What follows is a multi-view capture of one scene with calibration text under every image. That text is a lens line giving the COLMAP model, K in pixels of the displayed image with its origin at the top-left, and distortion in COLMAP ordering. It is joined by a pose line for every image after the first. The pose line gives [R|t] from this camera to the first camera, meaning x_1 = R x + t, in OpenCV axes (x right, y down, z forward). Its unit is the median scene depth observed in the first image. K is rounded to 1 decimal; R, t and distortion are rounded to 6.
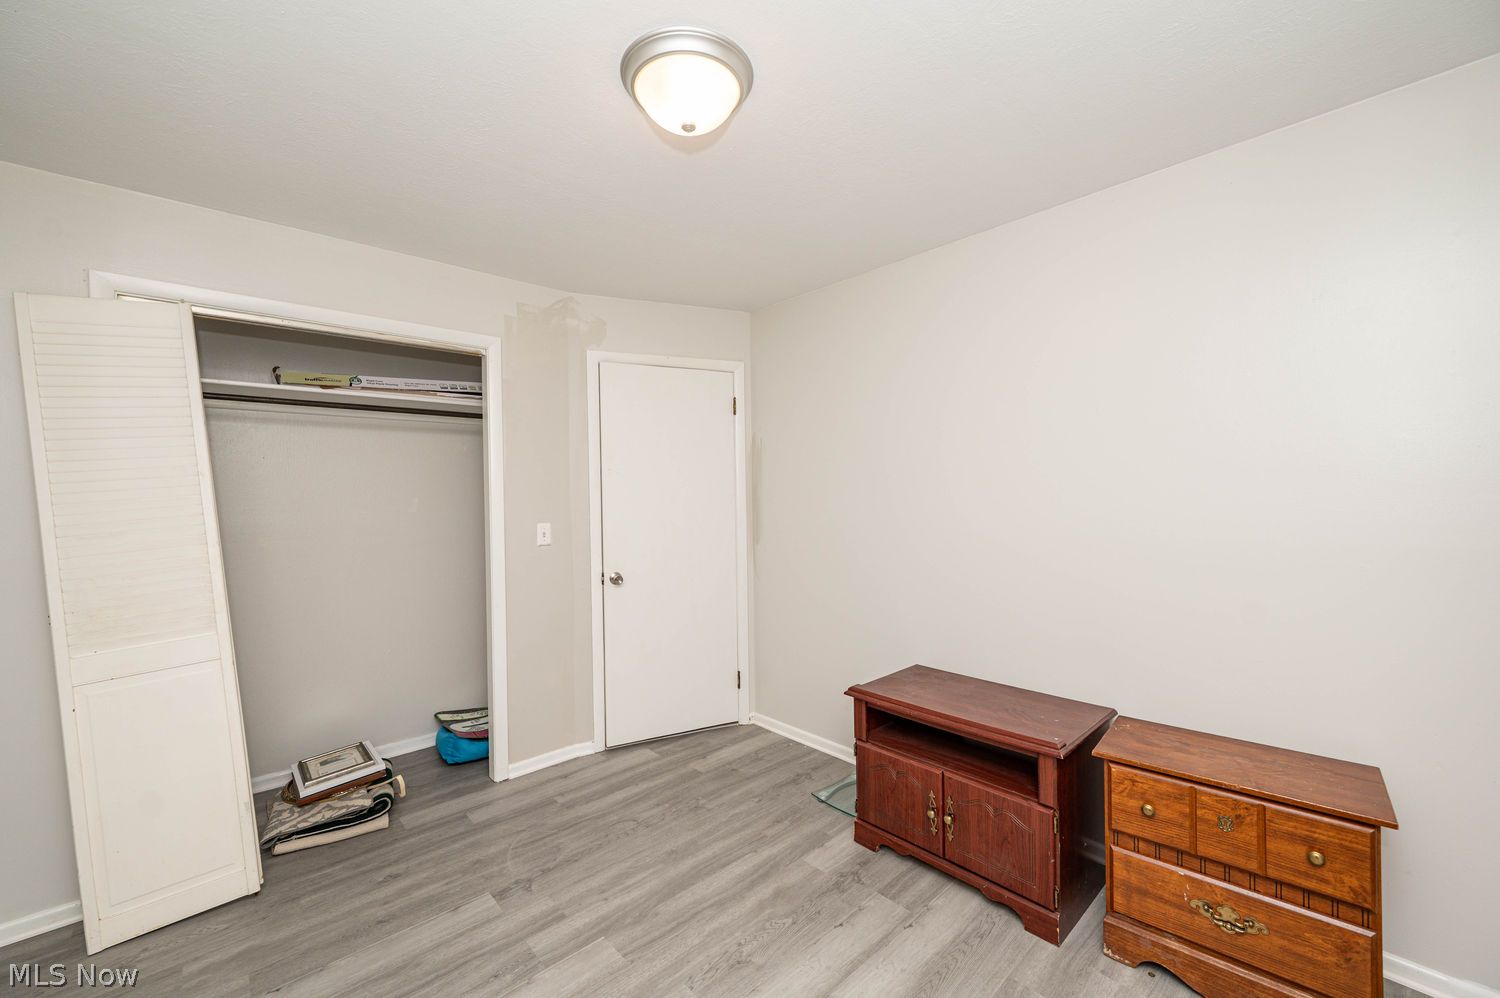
lens RADIAL K [[595.2, 0, 748.3], [0, 595.2, 494.8], [0, 0, 1]] dist [-0.001197, 0.000475]
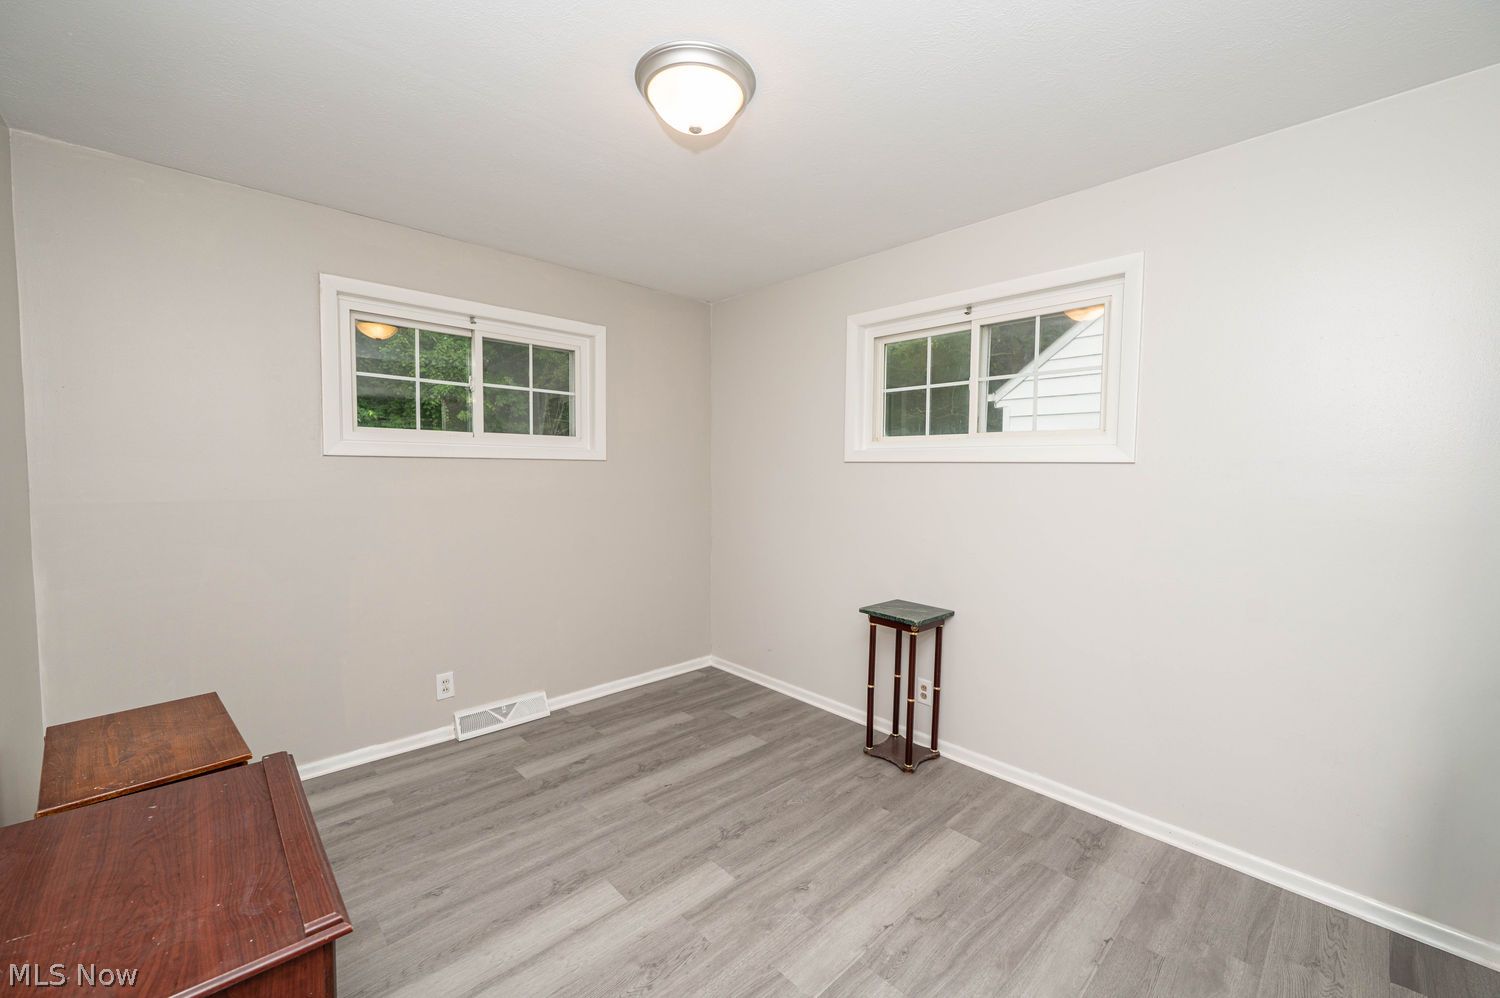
lens RADIAL K [[595.2, 0, 743.0], [0, 595.2, 500.1], [0, 0, 1]] dist [-0.001197, 0.000475]
pose [[-0.999977, 0.006526, 0.001746, -0.147441], [0.006615, 0.998341, 0.057199, 0.005803], [-0.001370, 0.057209, -0.998361, 1.723878]]
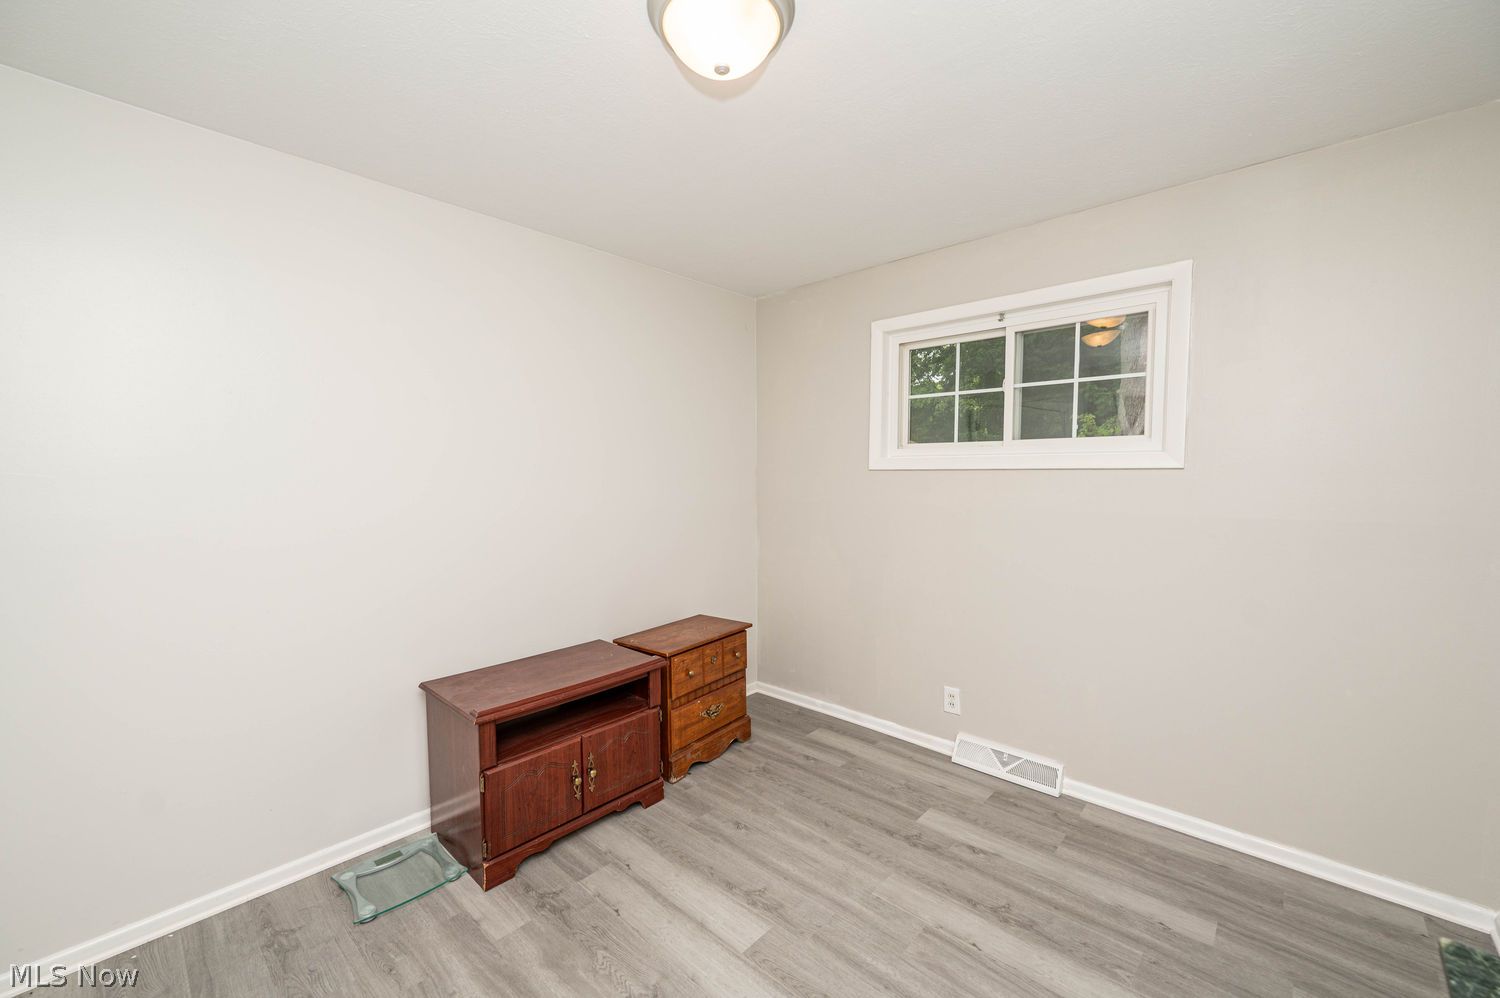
lens RADIAL K [[595.2, 0, 755.6], [0, 595.2, 501.6], [0, 0, 1]] dist [-0.001197, 0.000475]
pose [[-0.086294, -0.035855, 0.995624, -0.825444], [0.008633, 0.999288, 0.036735, 0.001861], [-0.996232, 0.011765, -0.085923, 0.836806]]
